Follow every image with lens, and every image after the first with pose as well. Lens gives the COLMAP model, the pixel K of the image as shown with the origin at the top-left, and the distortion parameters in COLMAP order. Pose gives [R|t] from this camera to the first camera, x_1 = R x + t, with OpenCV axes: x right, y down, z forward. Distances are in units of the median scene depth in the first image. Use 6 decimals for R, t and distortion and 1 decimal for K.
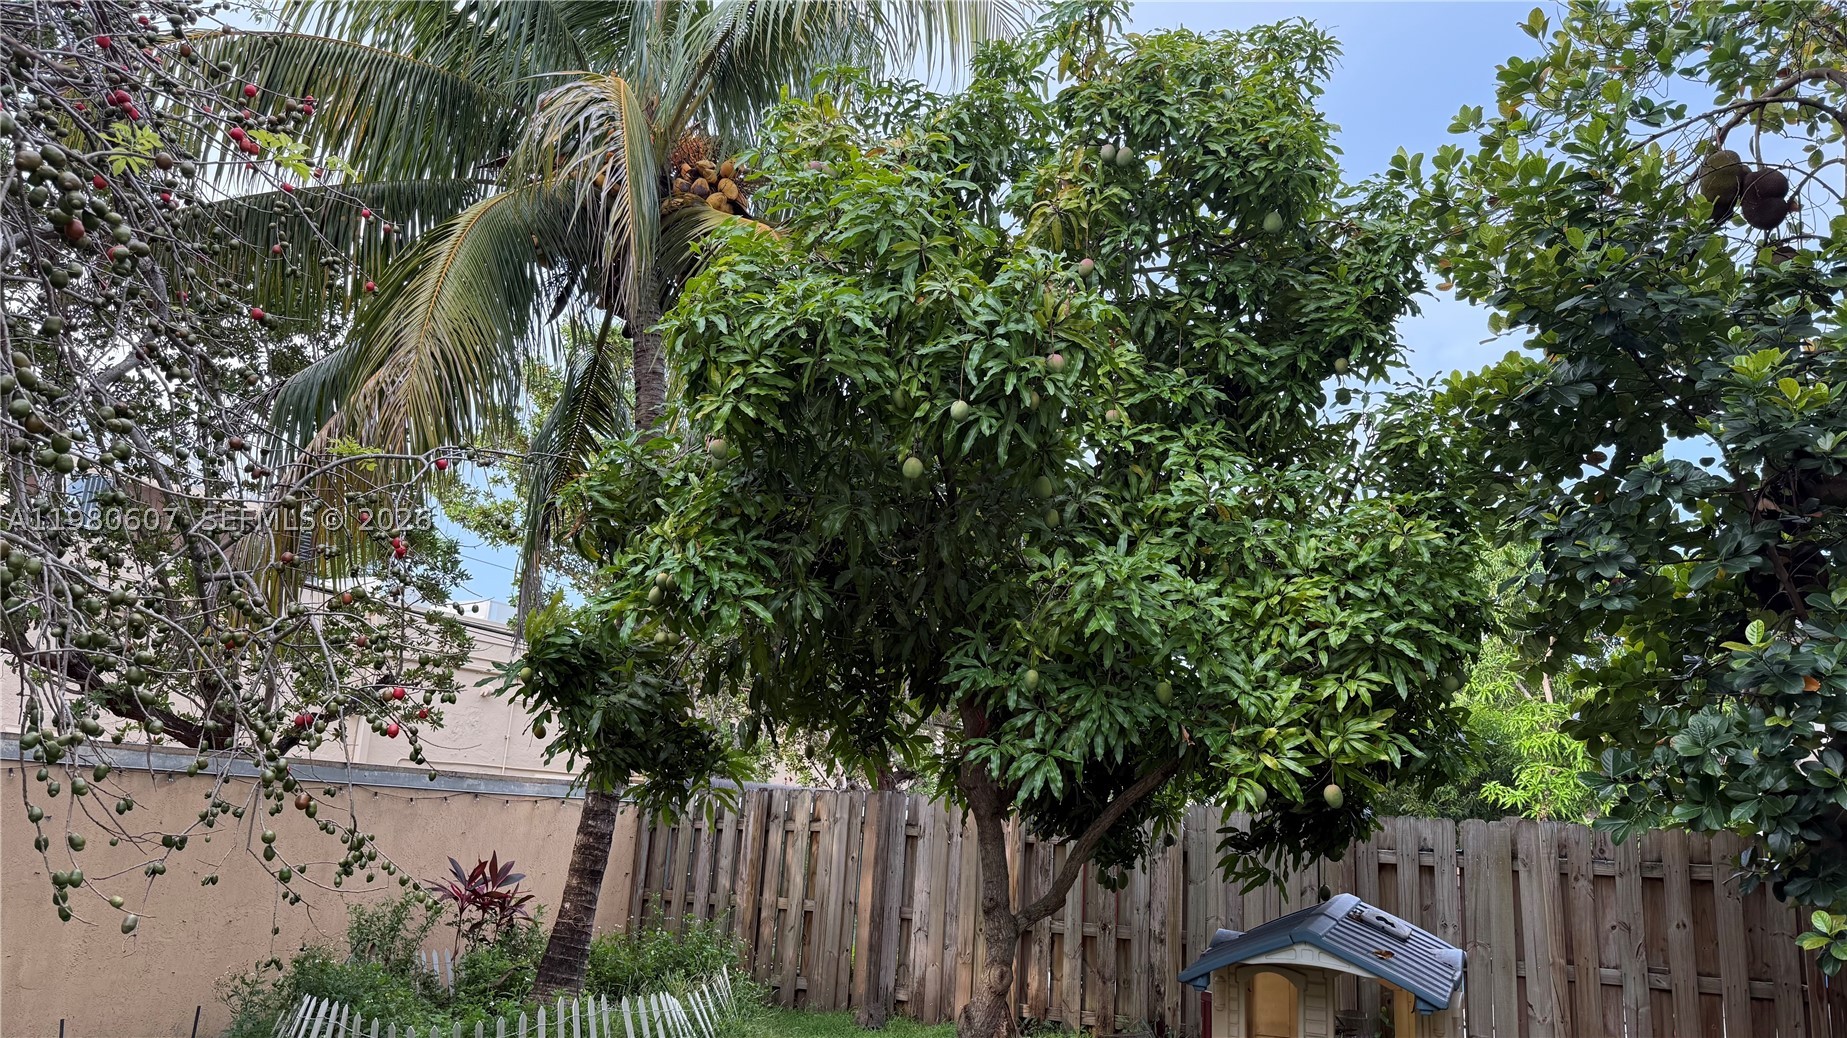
lens RADIAL K [[1297.2, 0, 924.6], [0, 1297.2, 517.4], [0, 0, 1]] dist [0.028001, -0.001007]
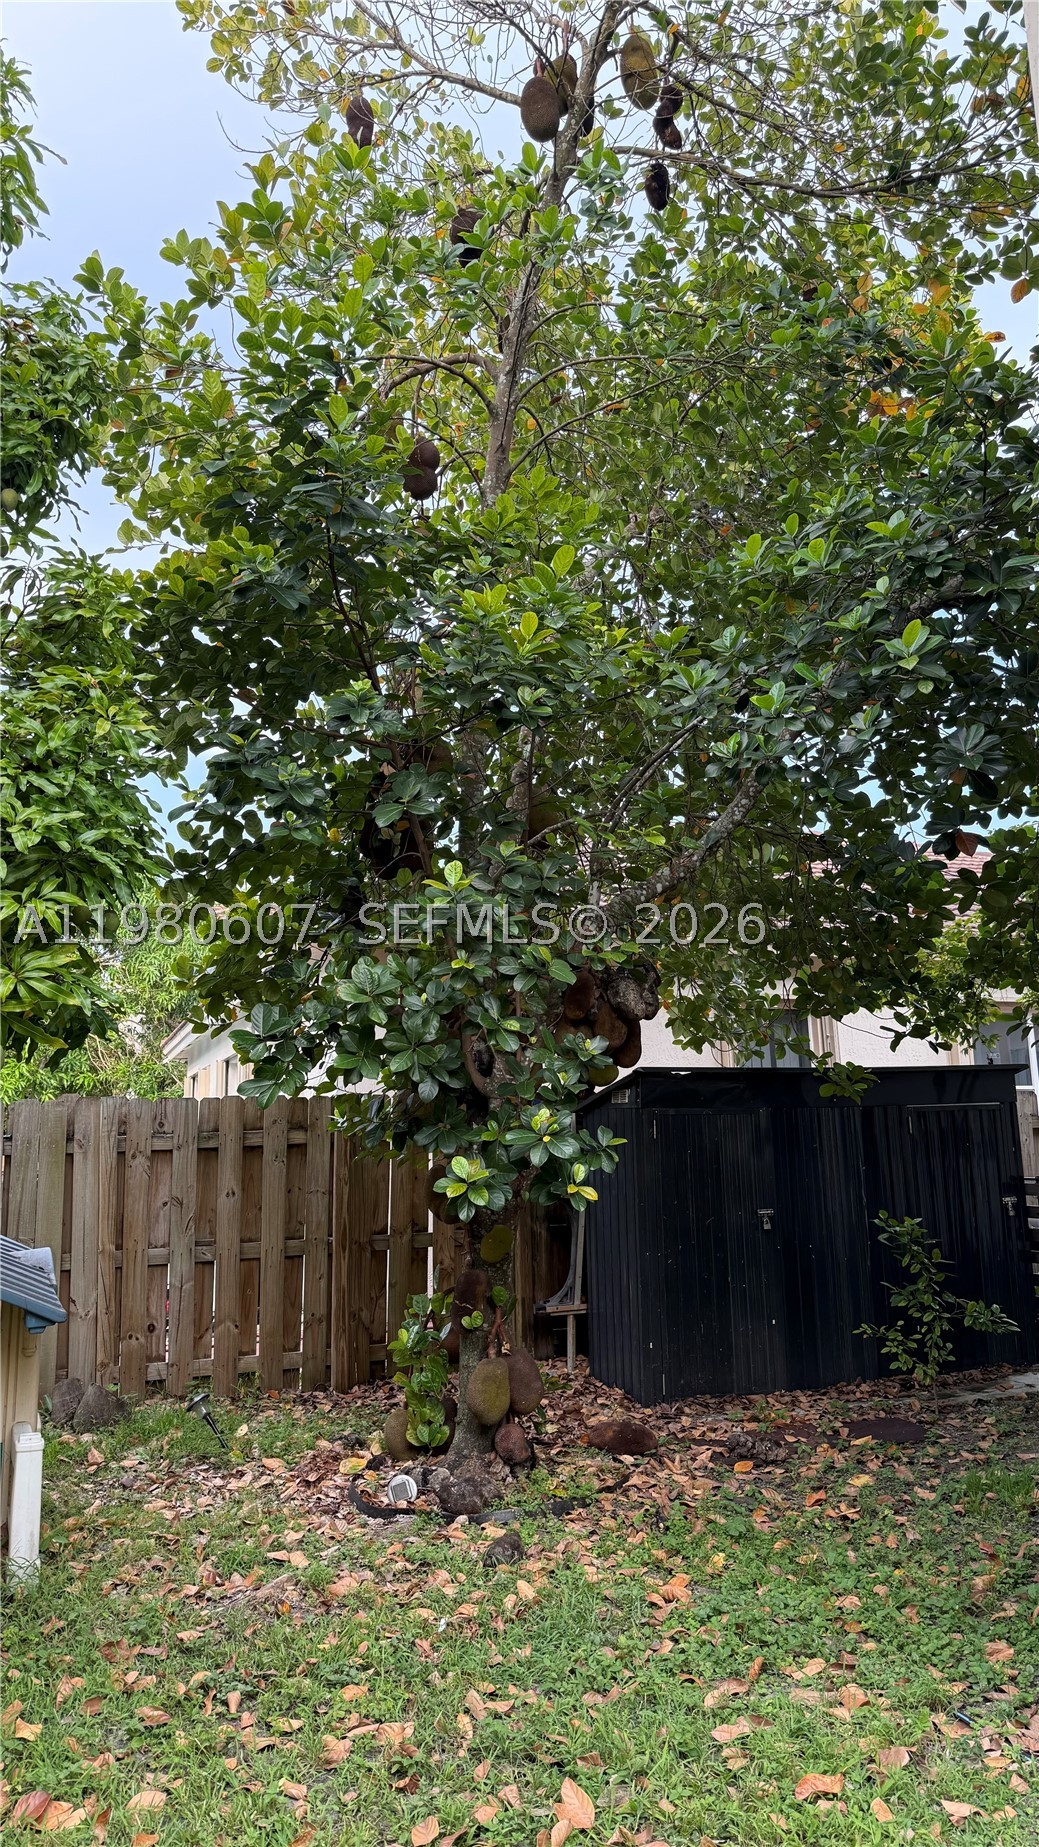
lens RADIAL K [[1297.2, 0, 504.5], [0, 1297.2, 898.0], [0, 0, 1]] dist [0.028001, -0.001007]
pose [[0.650603, 0.077473, 0.755456, -0.047797], [-0.120720, 0.992684, 0.002164, 0.081109], [-0.749762, -0.092606, 0.655196, 0.288473]]
